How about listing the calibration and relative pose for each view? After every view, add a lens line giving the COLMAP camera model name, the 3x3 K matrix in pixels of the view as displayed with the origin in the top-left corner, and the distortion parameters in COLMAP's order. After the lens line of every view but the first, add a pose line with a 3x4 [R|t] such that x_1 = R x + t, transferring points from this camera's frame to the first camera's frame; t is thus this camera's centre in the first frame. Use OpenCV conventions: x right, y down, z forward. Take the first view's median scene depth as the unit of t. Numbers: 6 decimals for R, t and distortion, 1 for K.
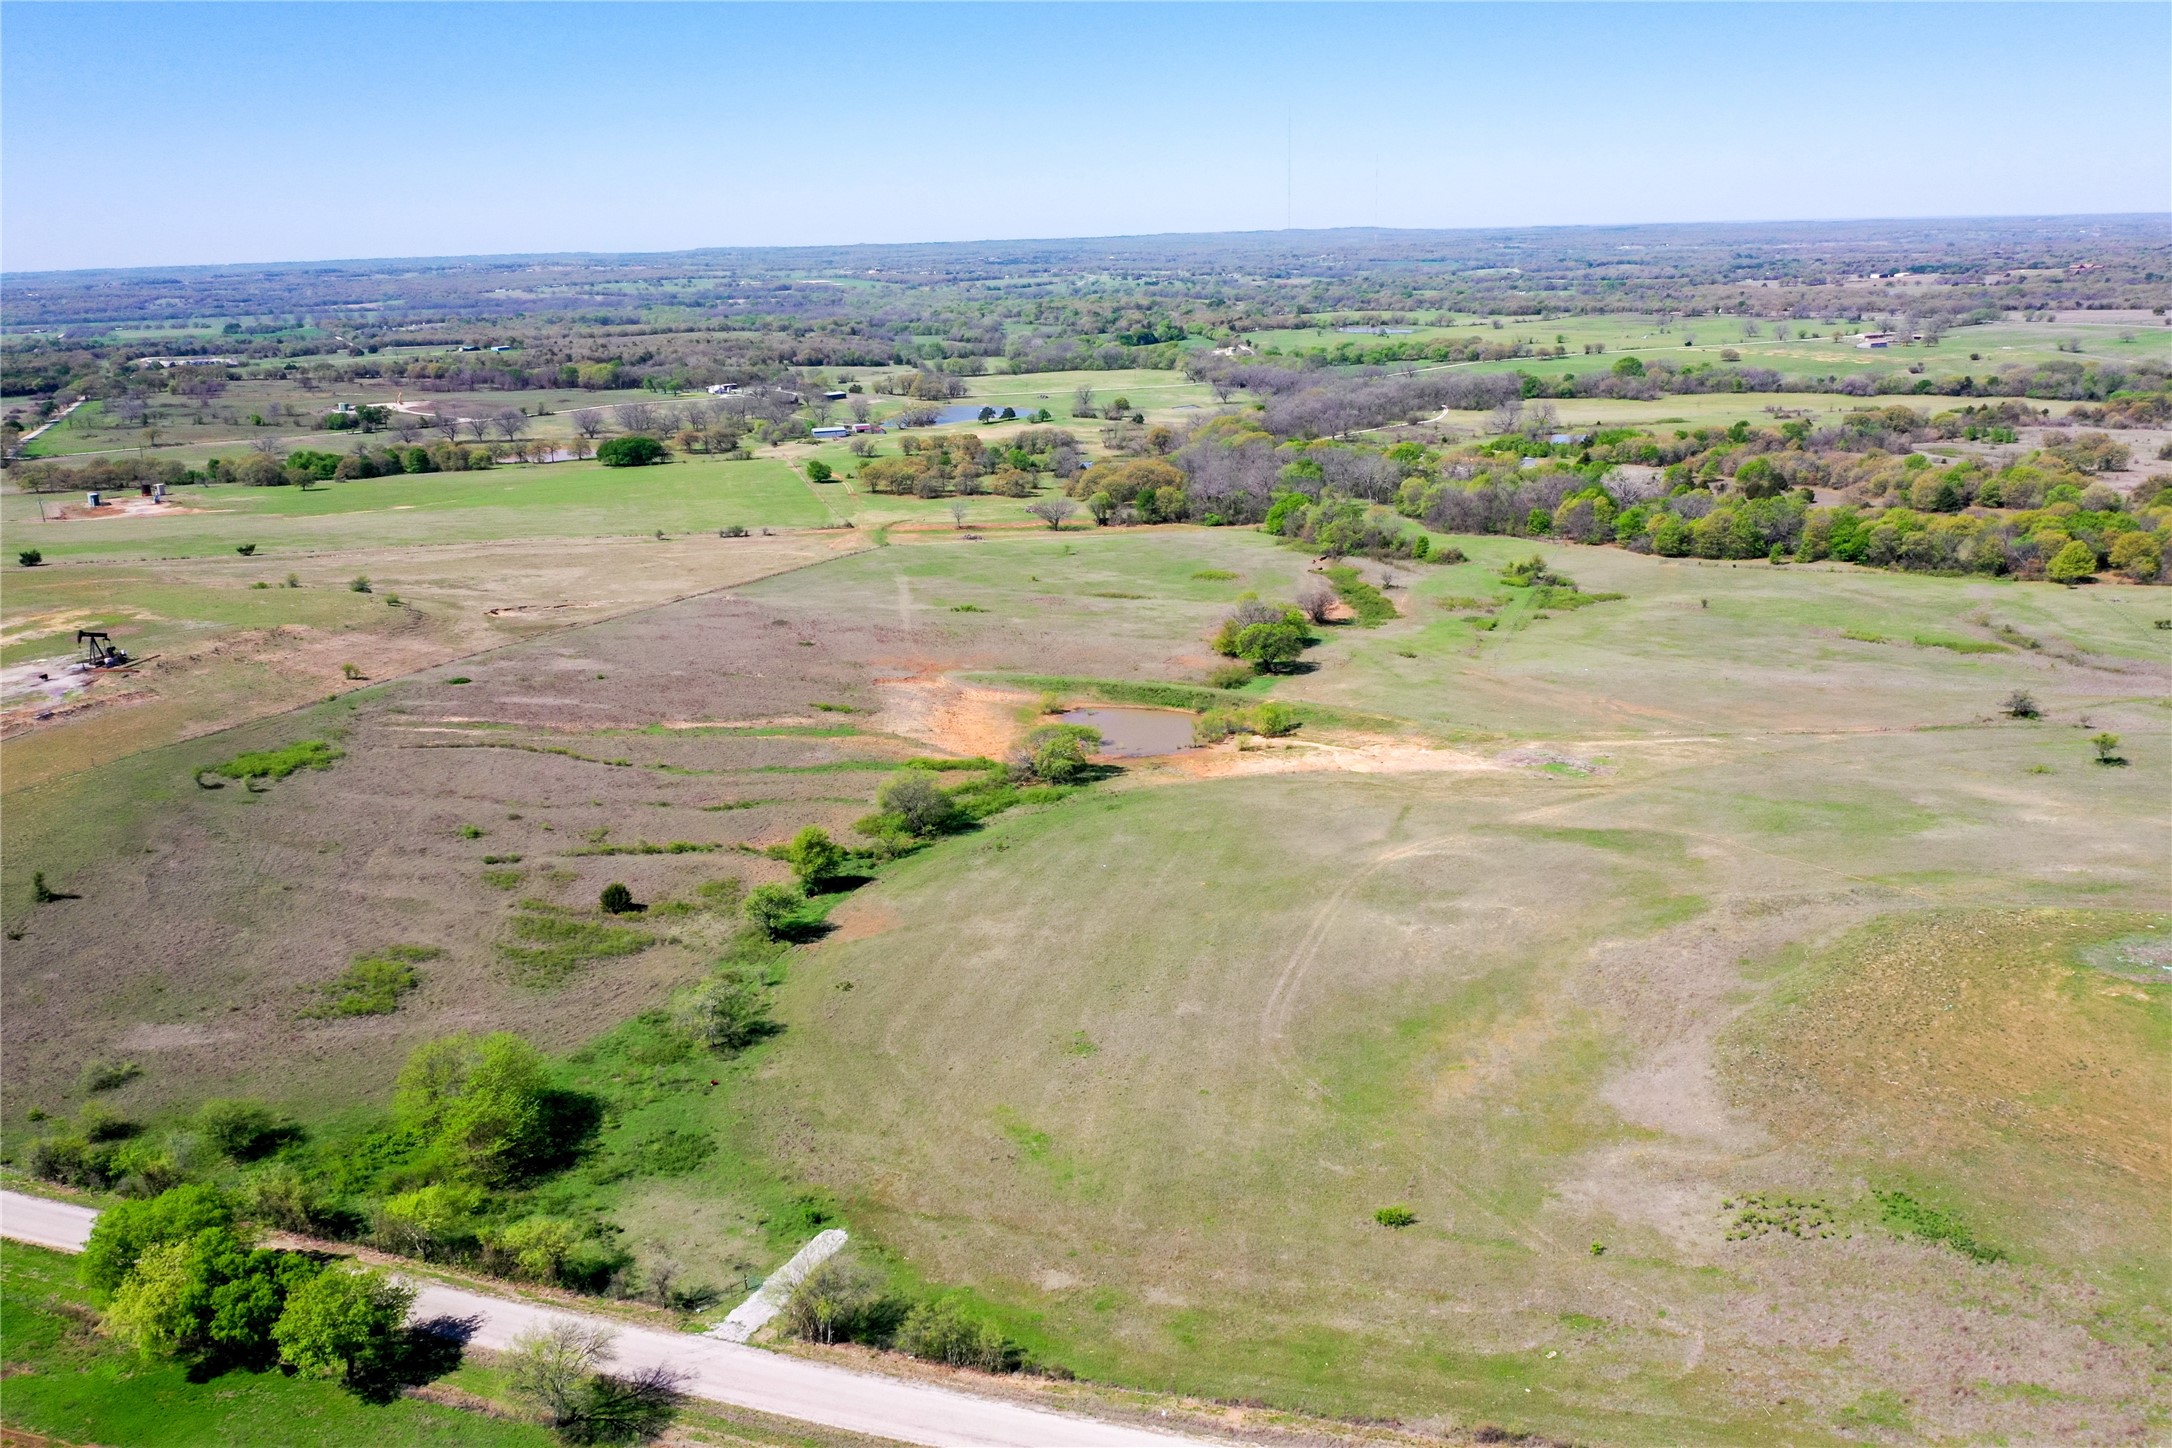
lens RADIAL K [[1692.3, 0, 1086.0], [0, 1692.3, 724.0], [0, 0, 1]] dist [-0.021793, 0.010241]
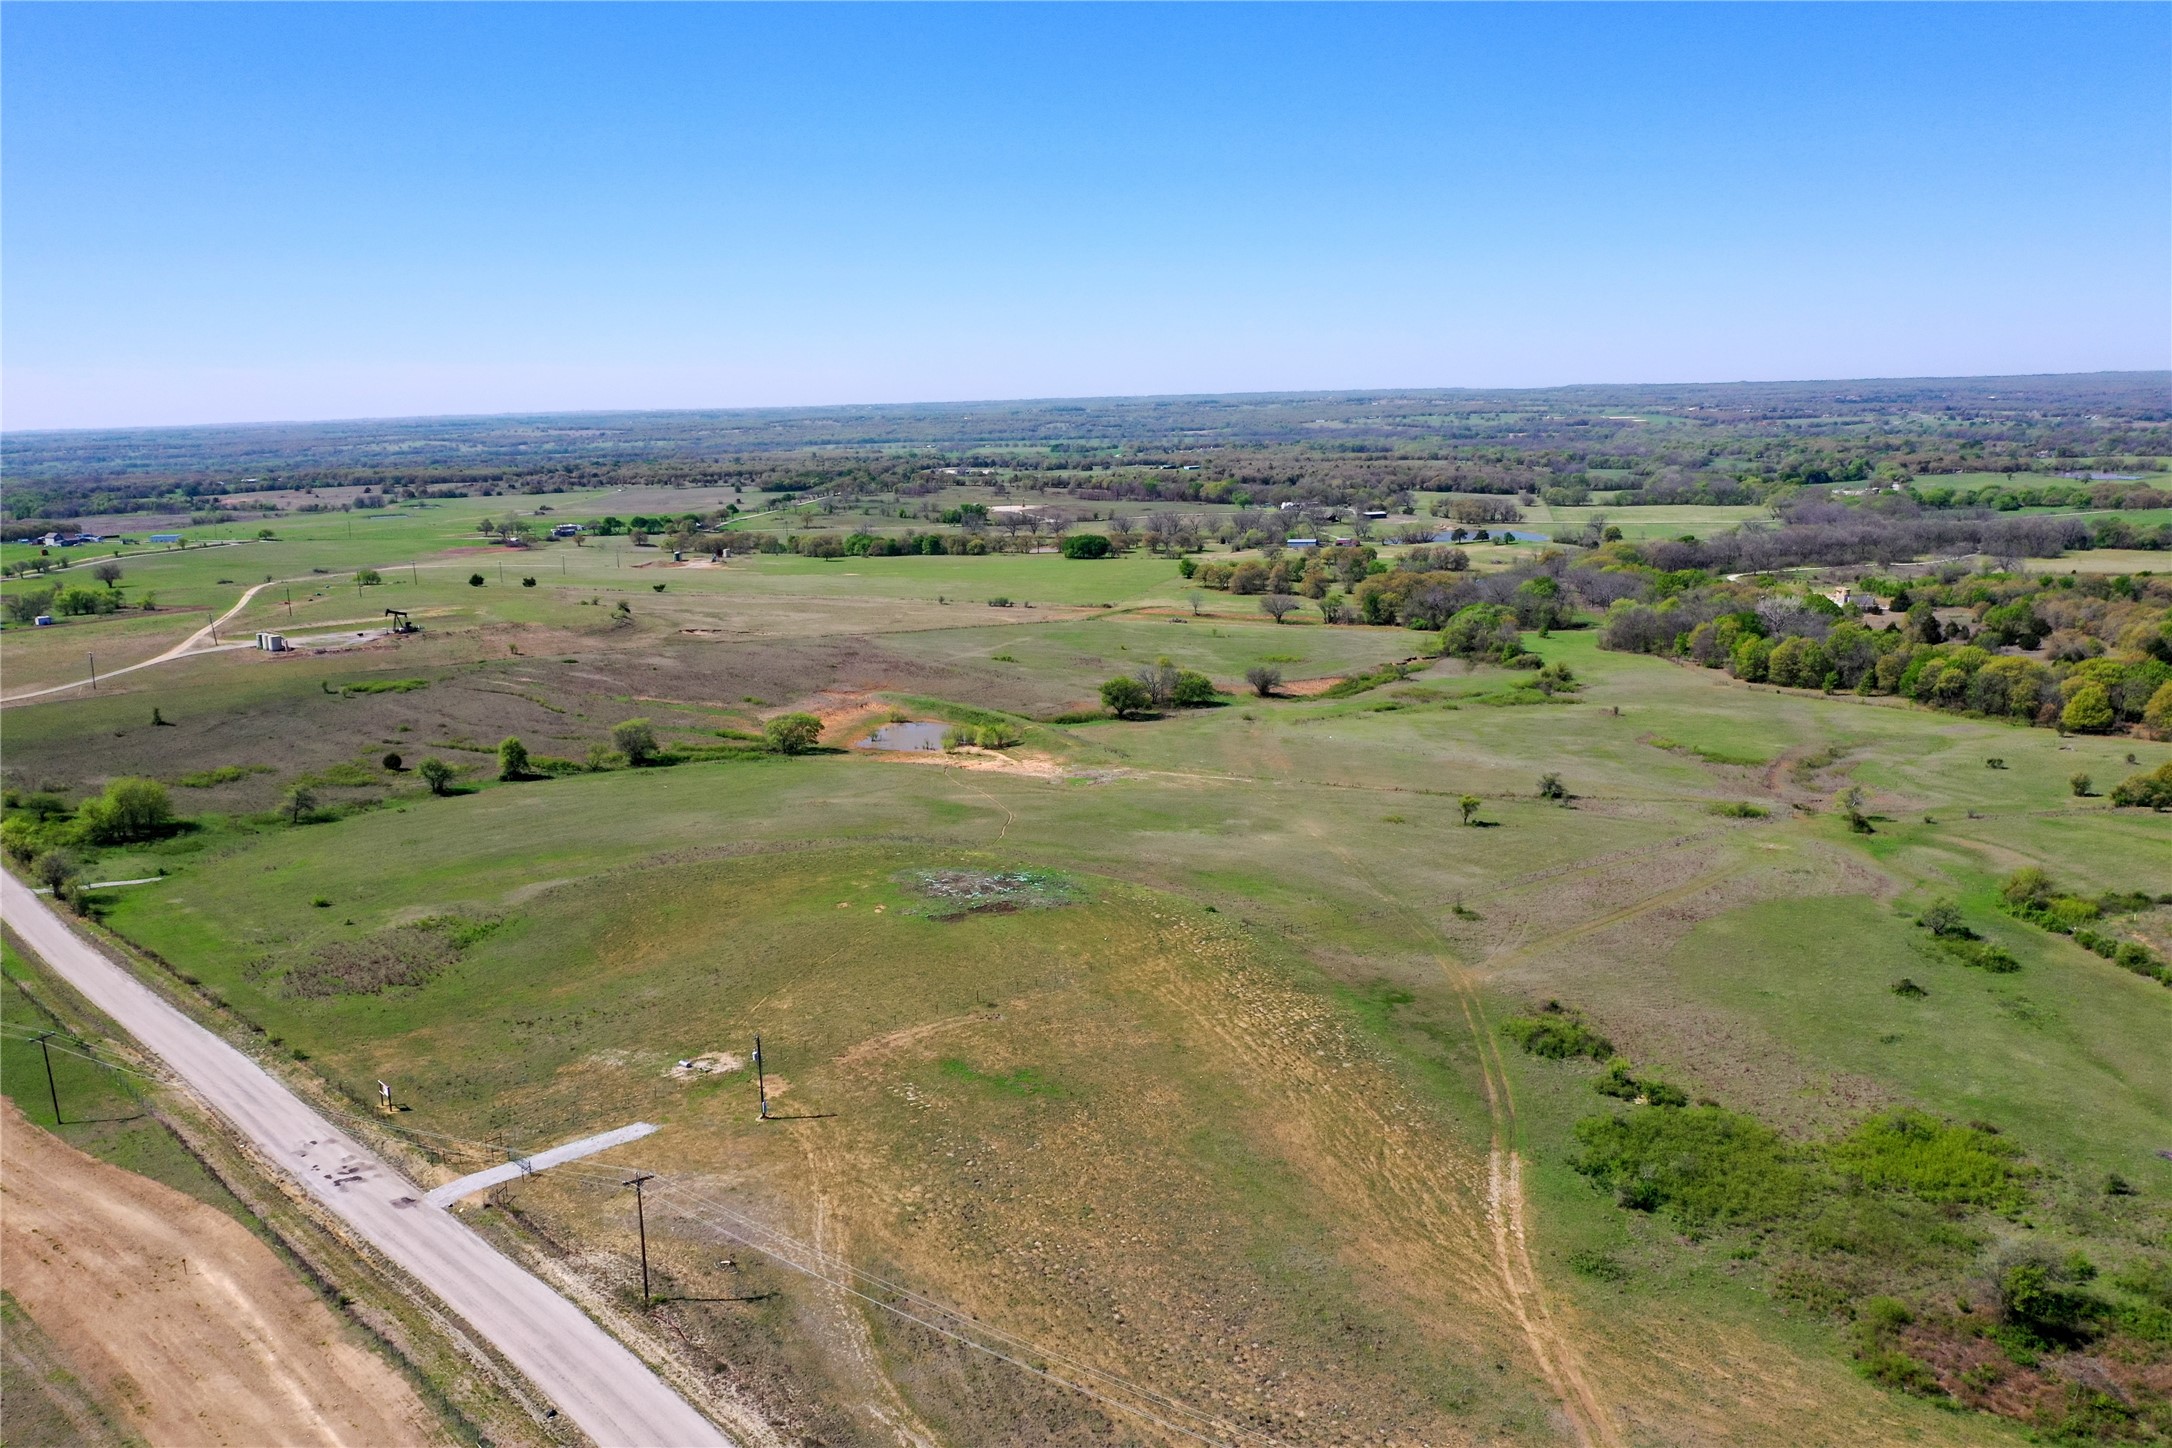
lens RADIAL K [[1692.3, 0, 1086.0], [0, 1692.3, 724.0], [0, 0, 1]] dist [-0.021793, 0.010241]
pose [[0.874542, 0.097505, -0.475047, 0.313310], [-0.133523, 0.990131, -0.042581, 0.013451], [0.466207, 0.100668, 0.878930, -0.036508]]
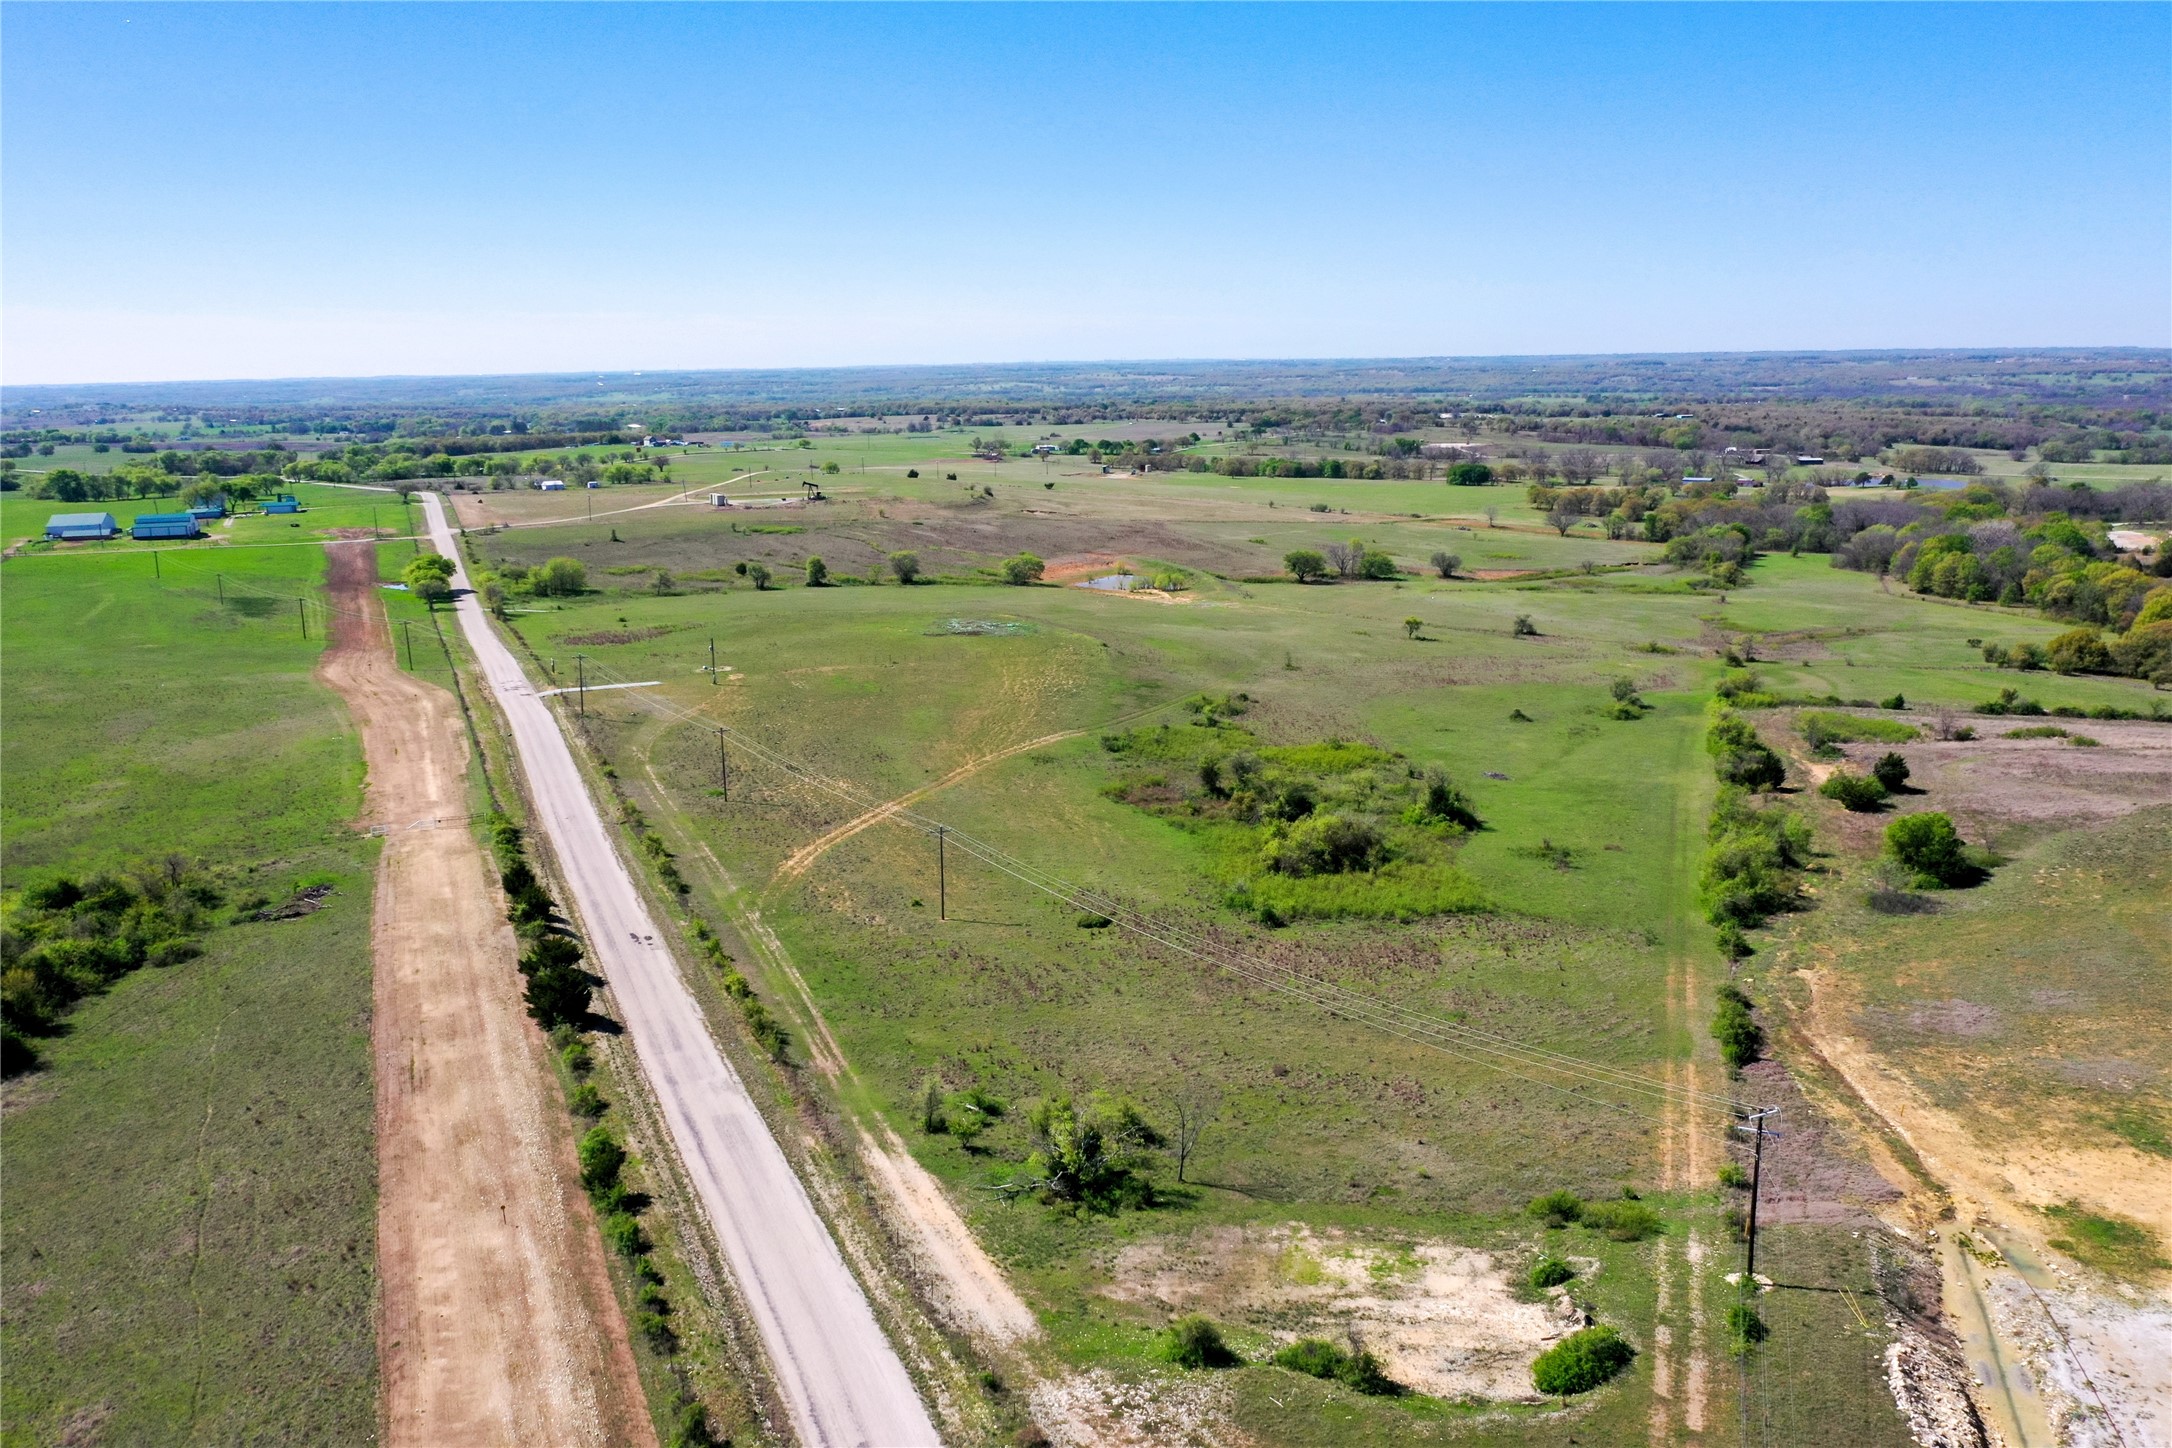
lens RADIAL K [[1692.3, 0, 1086.0], [0, 1692.3, 724.0], [0, 0, 1]] dist [-0.021793, 0.010241]
pose [[0.661619, 0.175348, -0.729050, 0.518011], [-0.212105, 0.976329, 0.042336, 0.032374], [0.719216, 0.126624, 0.683150, -0.067621]]
